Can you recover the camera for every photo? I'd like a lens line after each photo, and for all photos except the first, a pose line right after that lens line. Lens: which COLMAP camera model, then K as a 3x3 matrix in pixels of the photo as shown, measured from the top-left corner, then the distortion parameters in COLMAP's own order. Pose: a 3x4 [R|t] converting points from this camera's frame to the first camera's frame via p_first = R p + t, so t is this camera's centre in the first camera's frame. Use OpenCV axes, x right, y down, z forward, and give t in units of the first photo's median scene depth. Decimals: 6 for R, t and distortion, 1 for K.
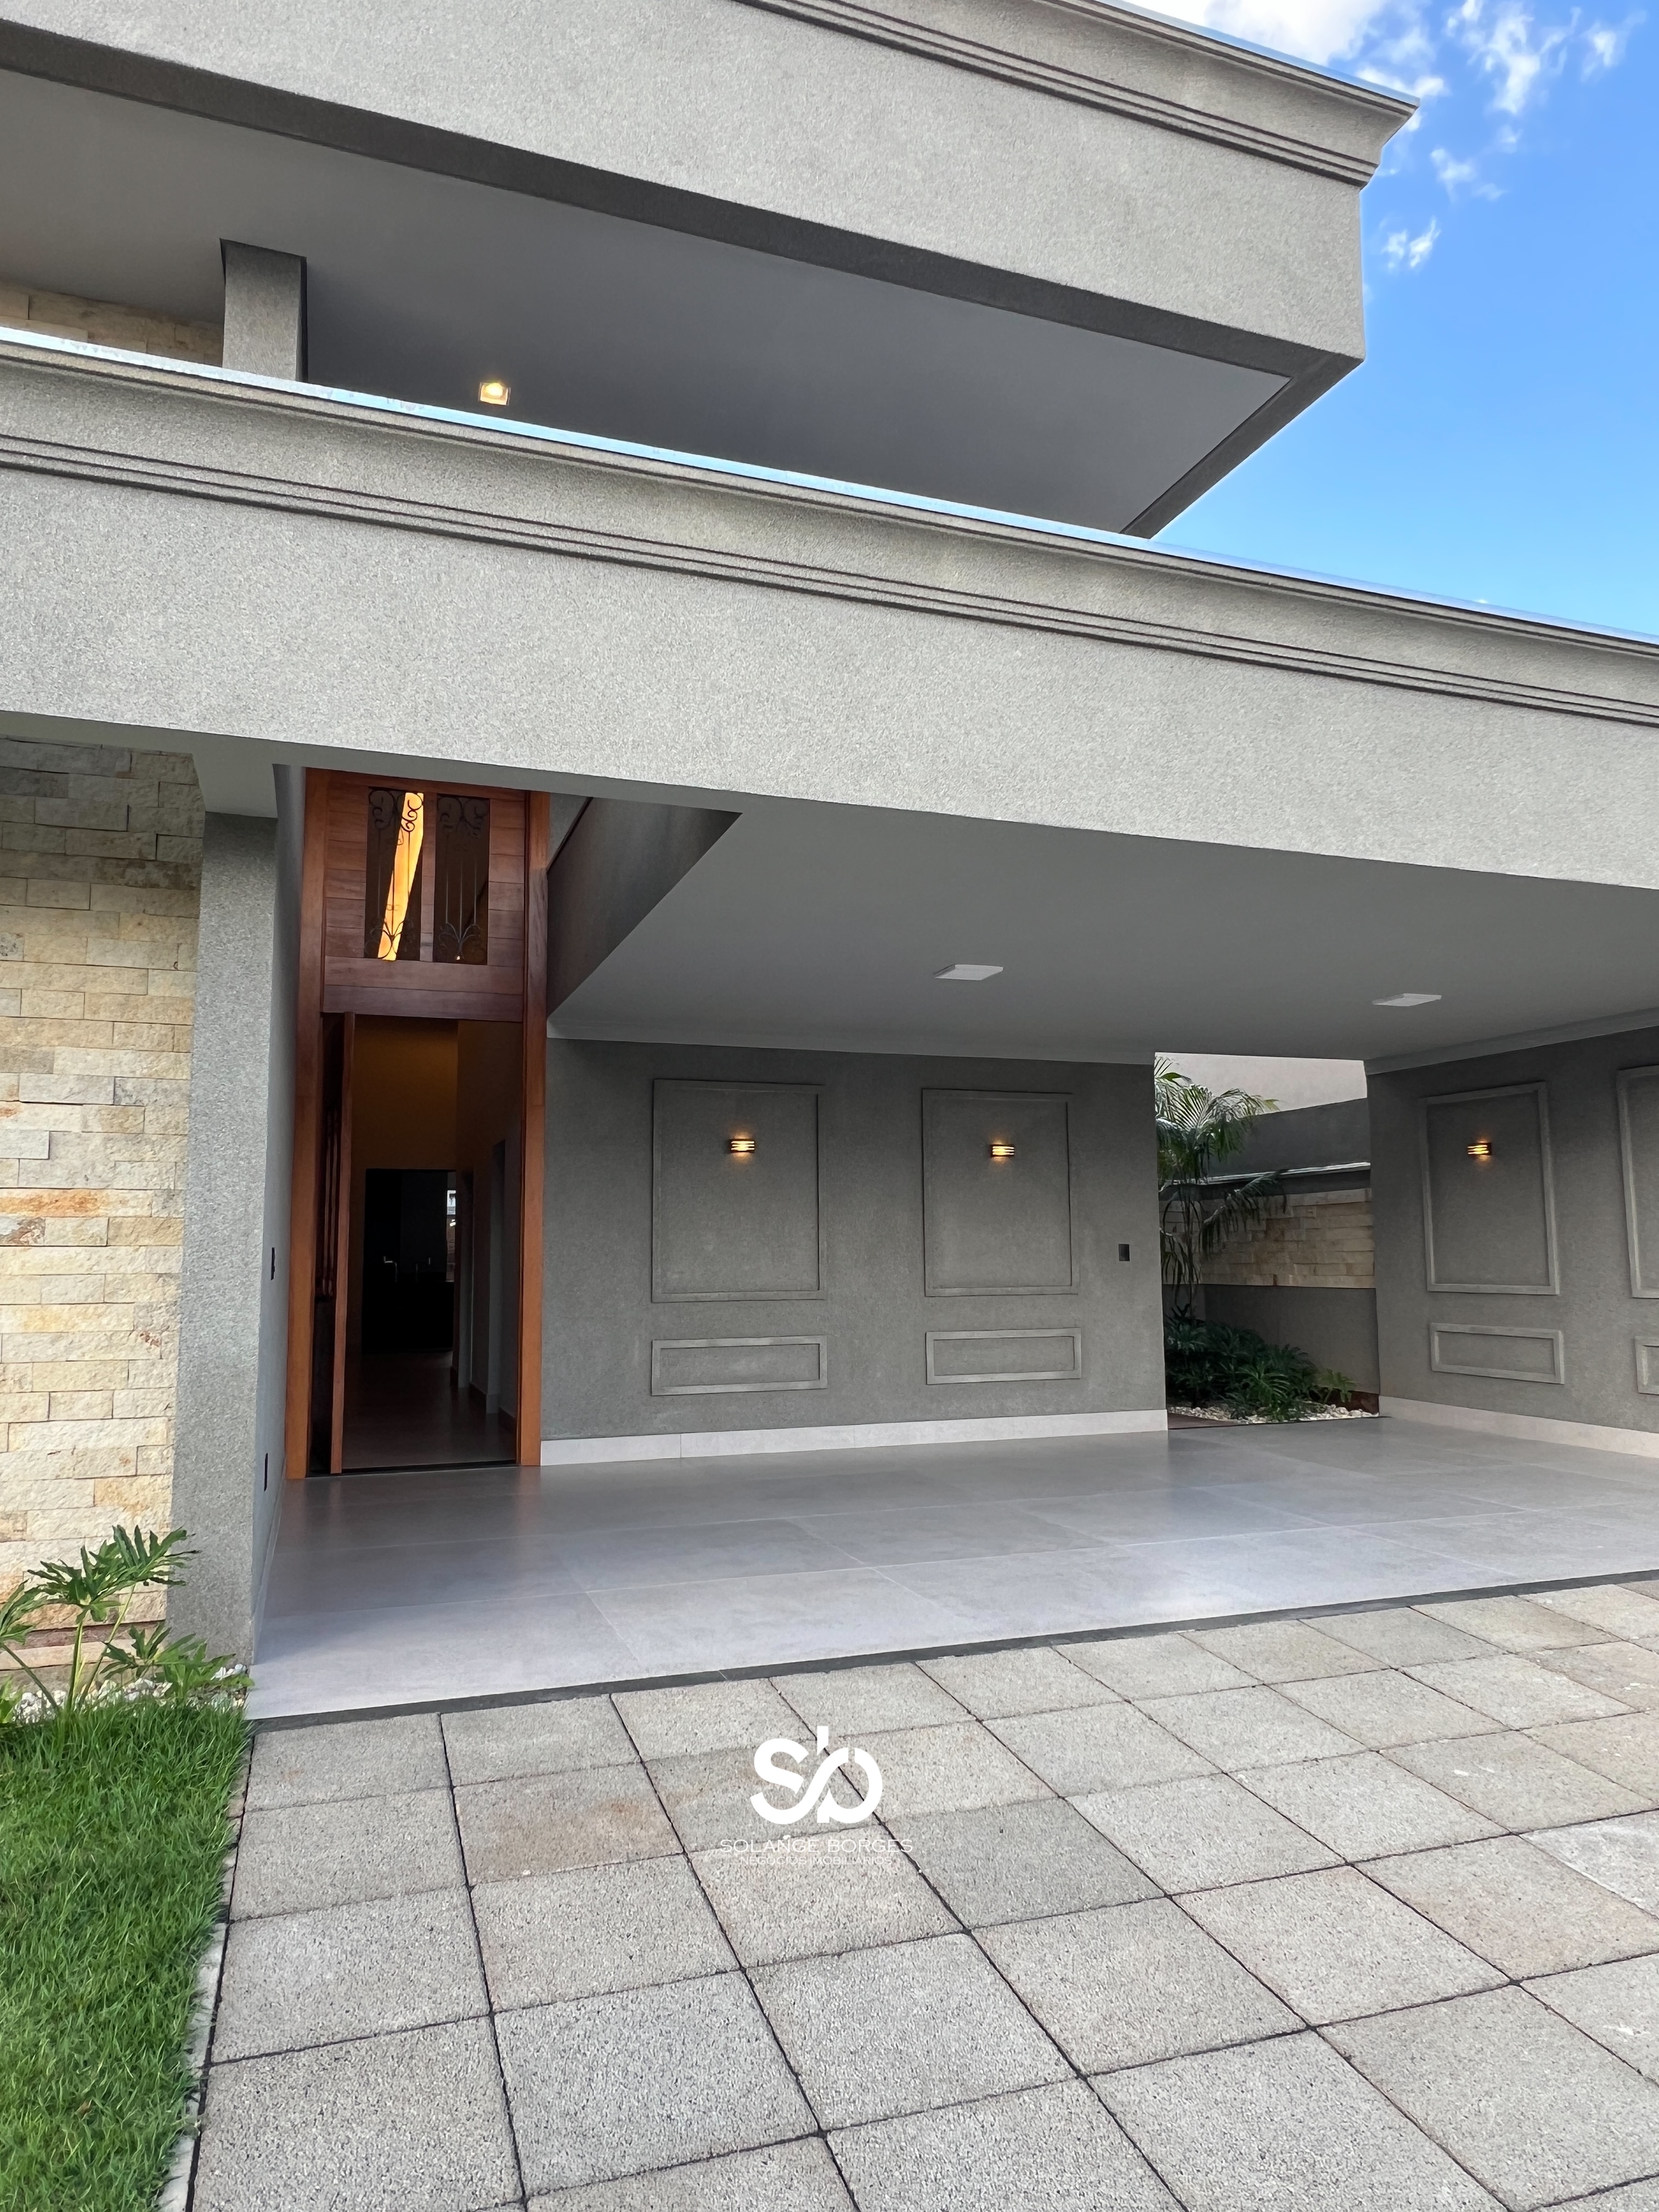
lens RADIAL K [[1473.1, 0, 821.9], [0, 1473.1, 1079.5], [0, 0, 1]] dist [-0.003070, -0.002642]
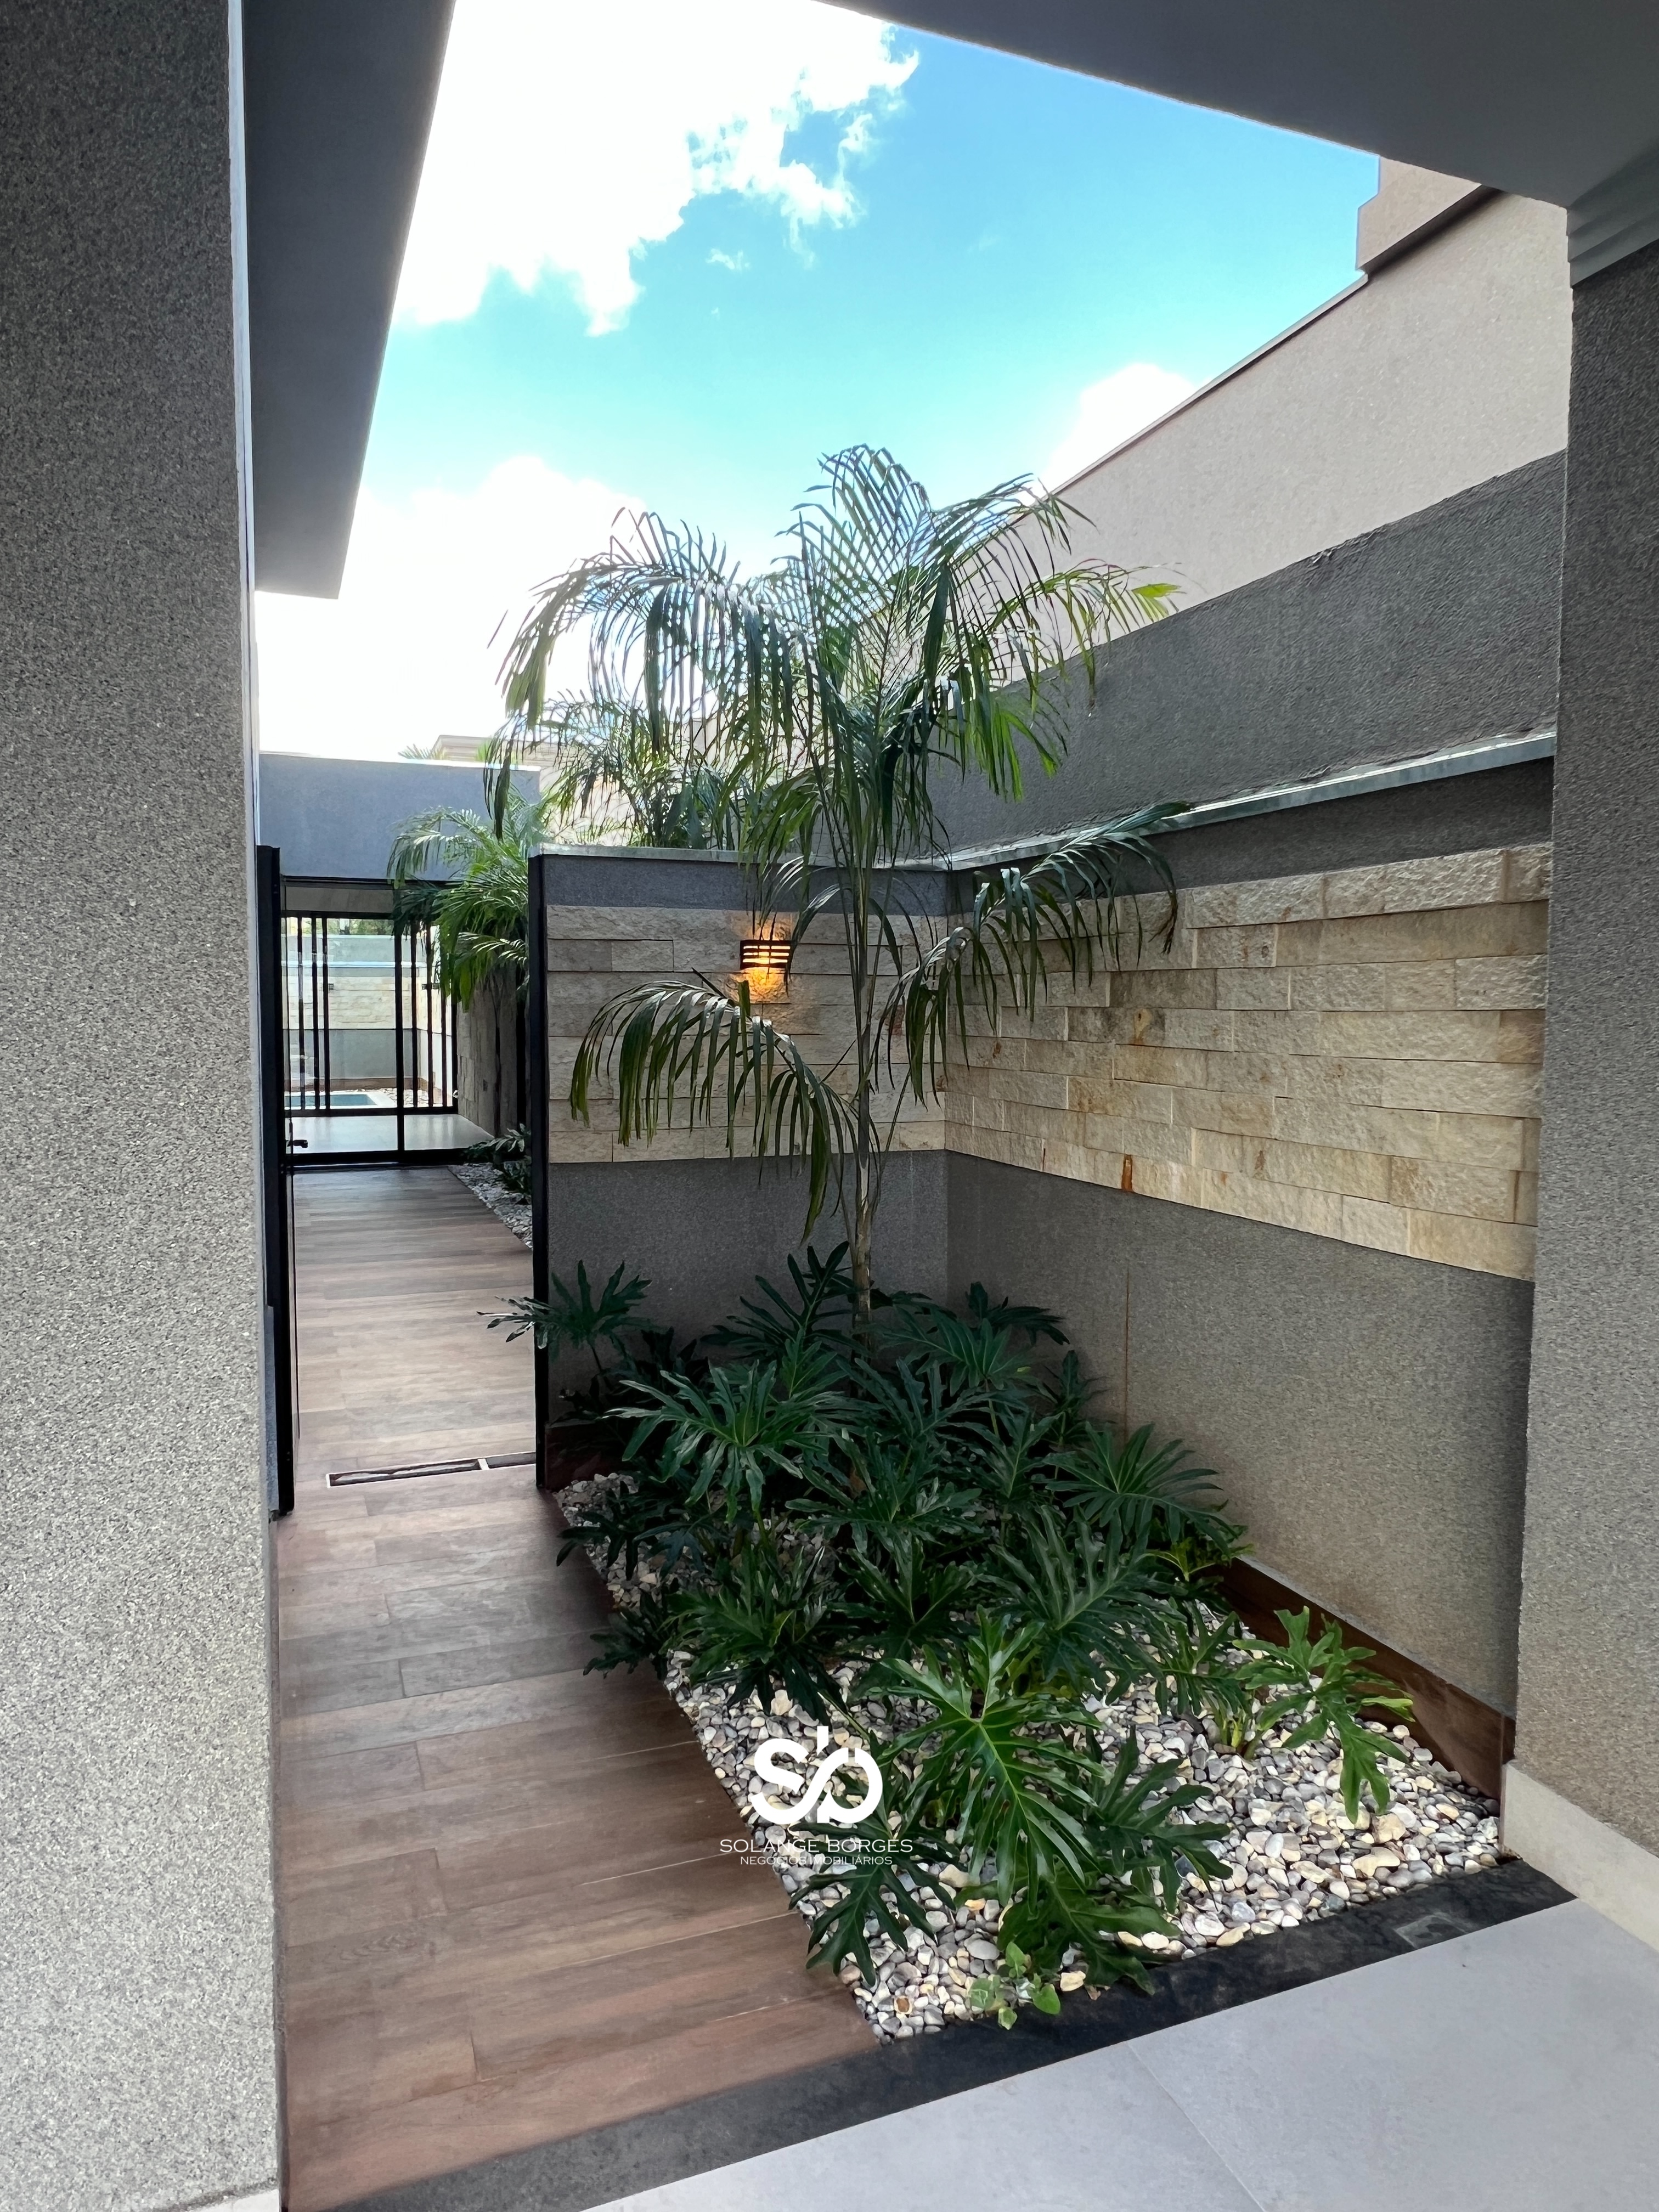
lens RADIAL K [[1473.1, 0, 821.9], [0, 1473.1, 1079.5], [0, 0, 1]] dist [-0.003070, -0.002642]
pose [[0.999215, 0.008775, 0.038640, 0.241378], [-0.015461, 0.984215, 0.176298, 0.067237], [-0.036483, -0.176757, 0.983578, 0.732631]]
